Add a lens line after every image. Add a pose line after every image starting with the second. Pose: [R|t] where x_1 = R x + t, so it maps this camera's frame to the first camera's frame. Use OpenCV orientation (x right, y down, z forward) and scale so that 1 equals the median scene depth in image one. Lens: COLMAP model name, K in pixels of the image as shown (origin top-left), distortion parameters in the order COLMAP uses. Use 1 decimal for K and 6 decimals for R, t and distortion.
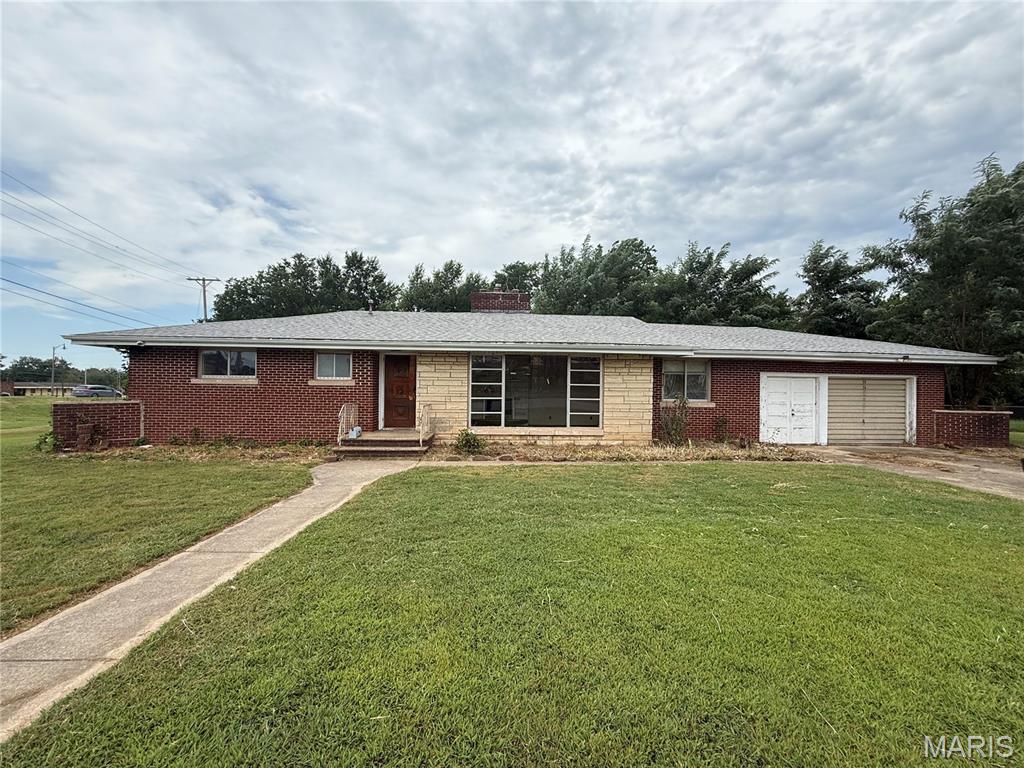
lens RADIAL K [[415.9, 0, 512.0], [0, 415.9, 384.0], [0, 0, 1]] dist [-0.003880, 0.000547]
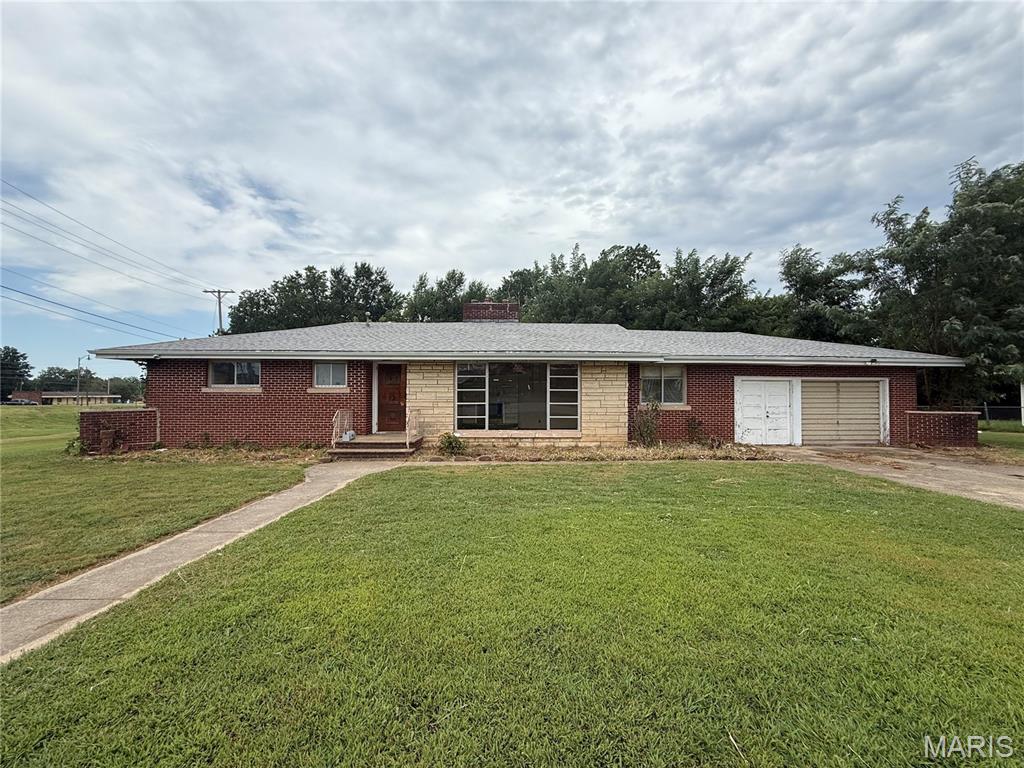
lens RADIAL K [[415.9, 0, 512.0], [0, 415.9, 384.0], [0, 0, 1]] dist [-0.003880, 0.000547]
pose [[0.999558, -0.010062, -0.027977, 0.073086], [0.009741, 0.999885, -0.011597, -0.002451], [0.028091, 0.011319, 0.999541, -0.070116]]
